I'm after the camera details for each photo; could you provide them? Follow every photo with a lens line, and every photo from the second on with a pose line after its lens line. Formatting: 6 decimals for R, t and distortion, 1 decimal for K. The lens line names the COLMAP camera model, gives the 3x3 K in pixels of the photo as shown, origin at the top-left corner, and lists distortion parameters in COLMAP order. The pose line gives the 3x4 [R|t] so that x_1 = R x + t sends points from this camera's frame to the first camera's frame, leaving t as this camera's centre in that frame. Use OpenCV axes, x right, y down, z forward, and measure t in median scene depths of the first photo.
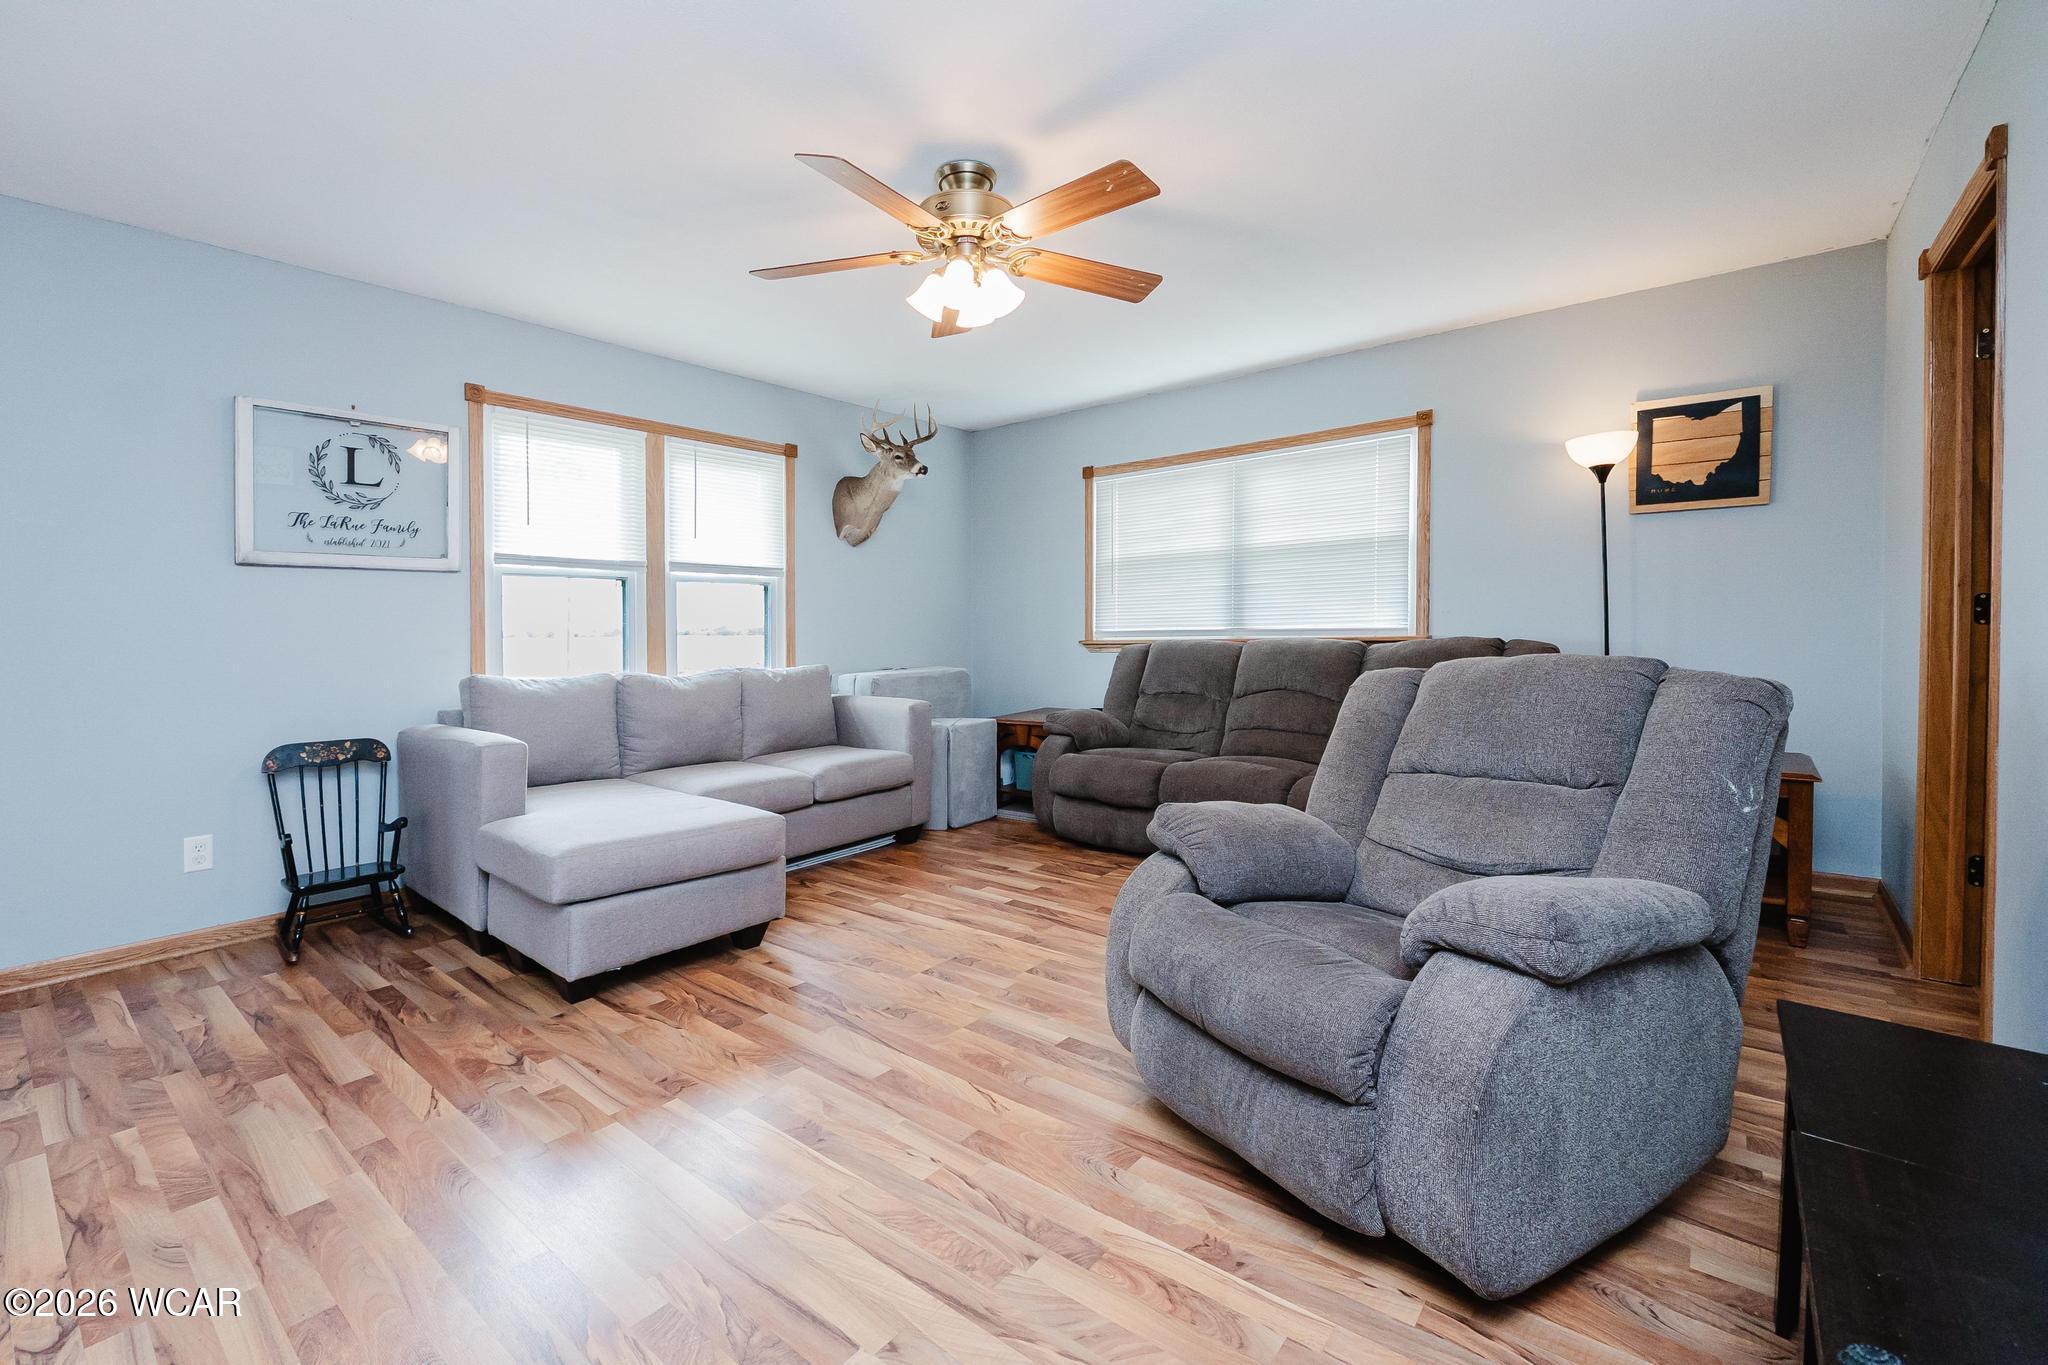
lens RADIAL K [[883.1, 0, 1020.8], [0, 883.1, 628.7], [0, 0, 1]] dist [-0.003550, -0.000175]
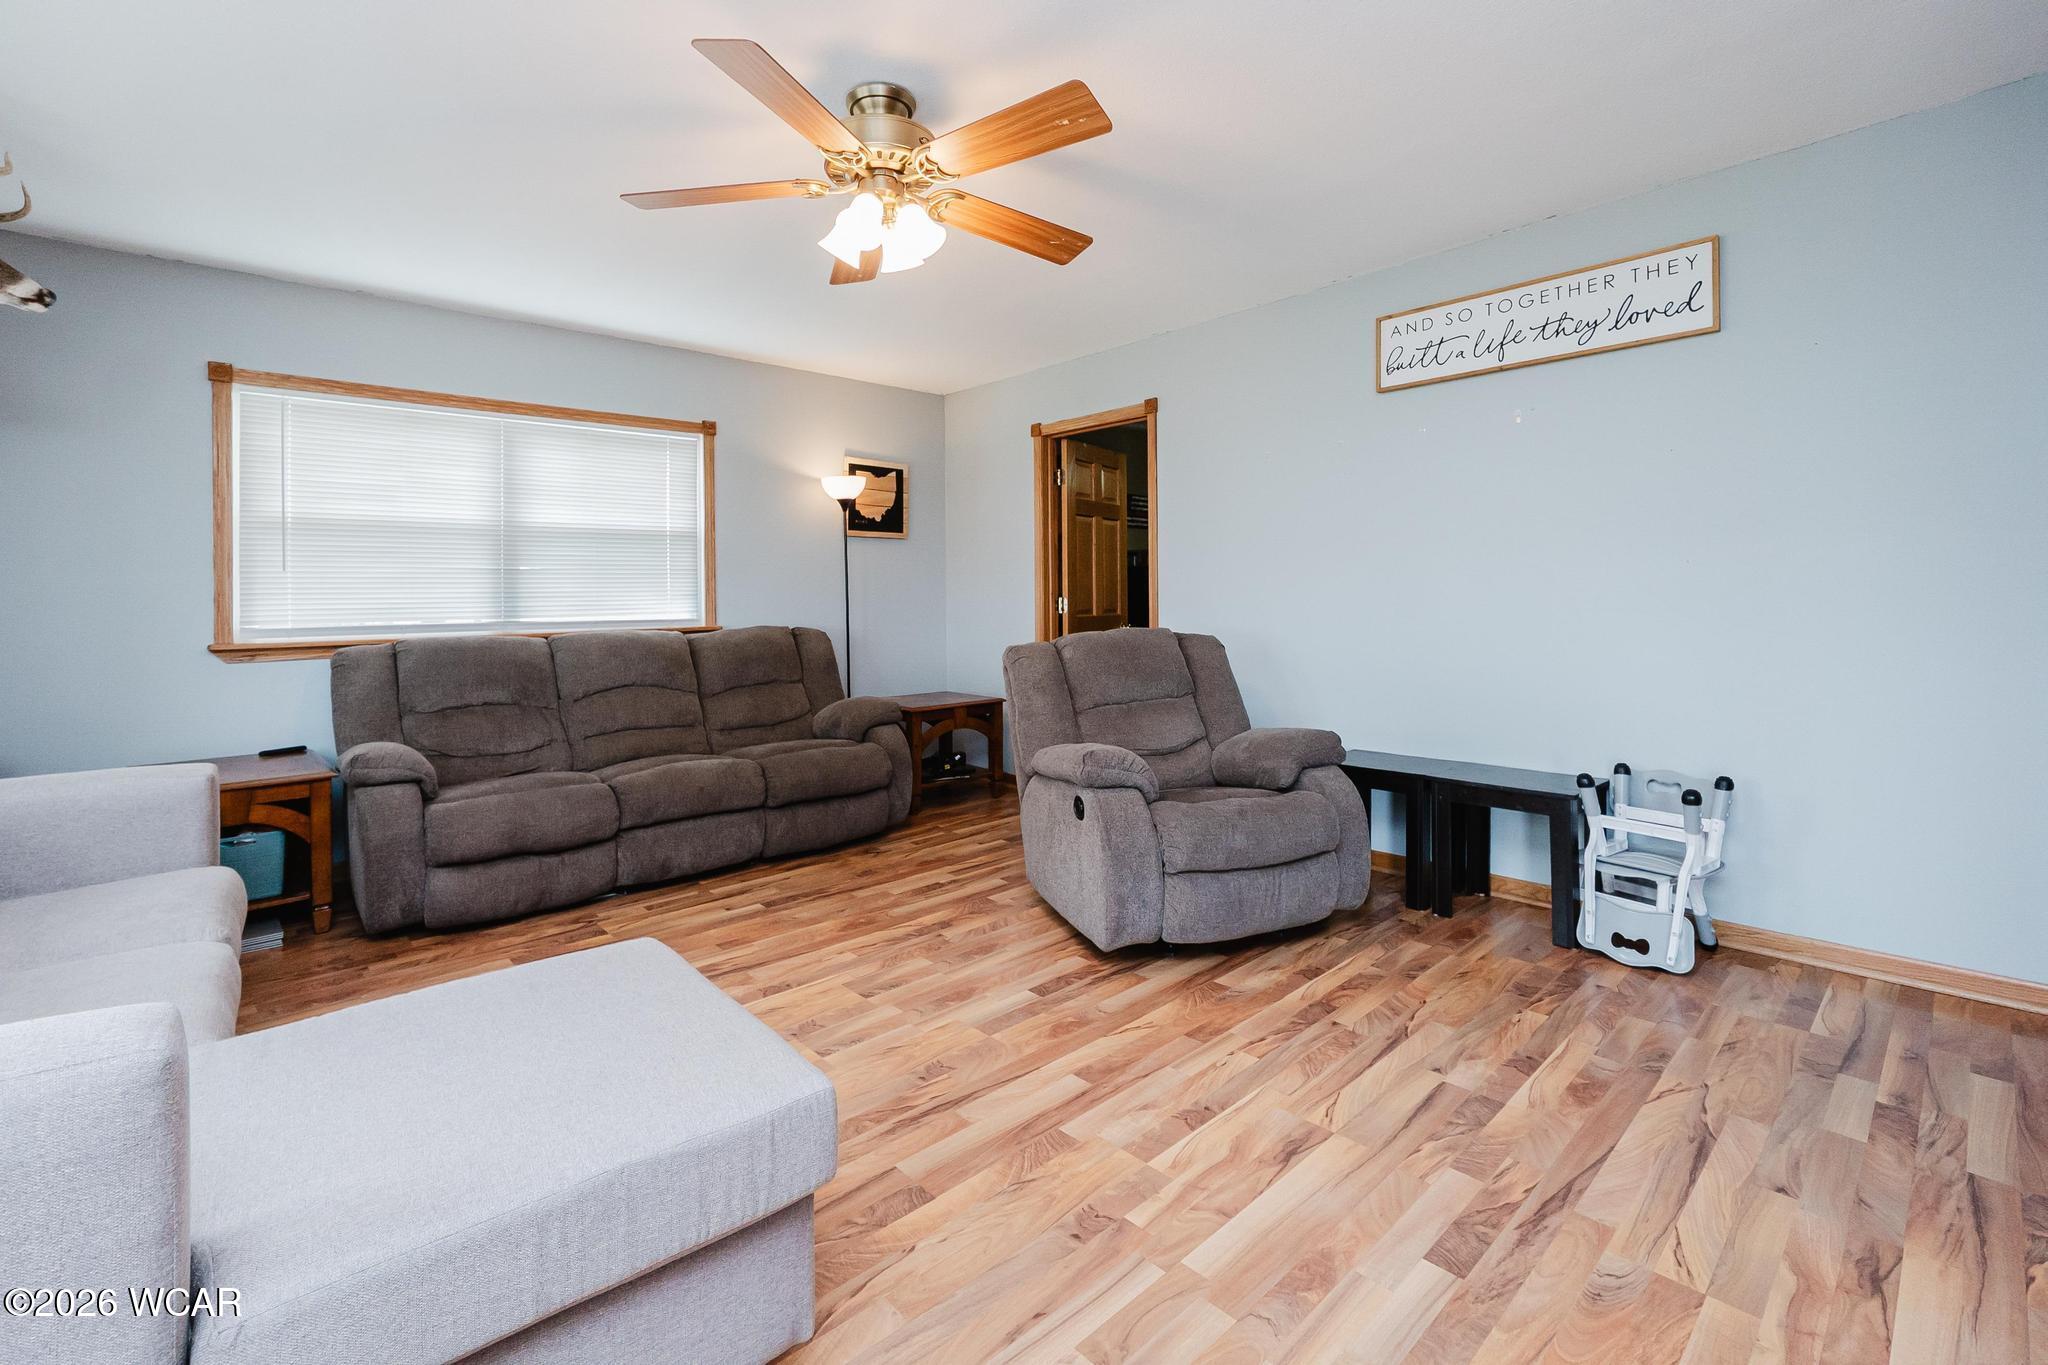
lens RADIAL K [[907.9, 0, 979.9], [0, 907.9, 578.7], [0, 0, 1]] dist [-0.003792, -0.000015]
pose [[0.156202, 0.039367, 0.986940, -0.930040], [0.013719, 0.999023, -0.042021, 0.003190], [-0.987630, 0.020104, 0.155509, 0.756120]]
